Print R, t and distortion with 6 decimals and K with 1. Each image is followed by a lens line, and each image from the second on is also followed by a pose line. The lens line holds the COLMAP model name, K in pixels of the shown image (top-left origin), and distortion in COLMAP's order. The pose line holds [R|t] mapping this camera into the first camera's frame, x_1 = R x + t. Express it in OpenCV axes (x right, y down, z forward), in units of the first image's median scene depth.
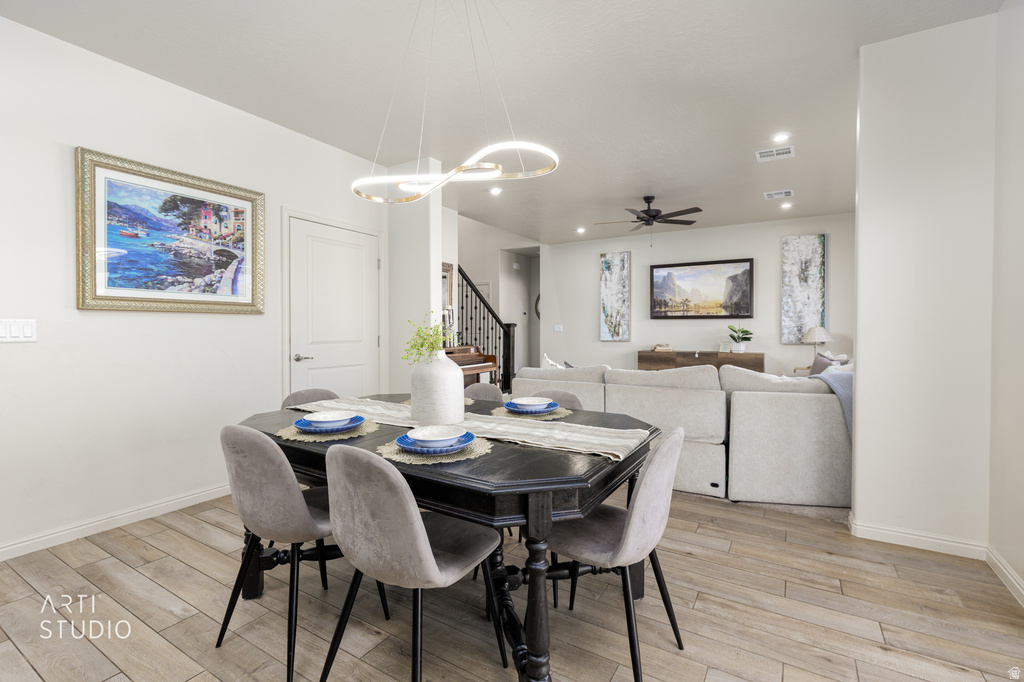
lens RADIAL K [[459.2, 0, 507.8], [0, 459.2, 334.9], [0, 0, 1]] dist [0.000082, 0.001453]
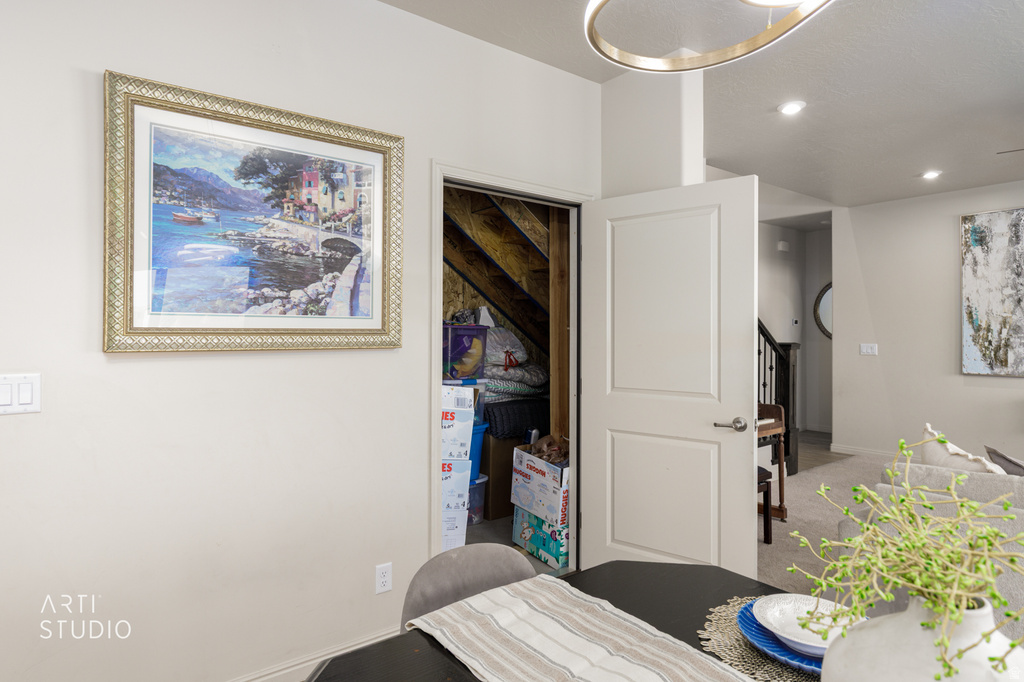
lens RADIAL K [[586.7, 0, 508.7], [0, 586.7, 331.8], [0, 0, 1]] dist [-0.001222, 0.000078]
pose [[0.937880, 0.001258, -0.346957, -0.153834], [-0.006866, 0.999865, -0.014934, -0.056239], [0.346892, 0.016389, 0.937762, 0.366618]]
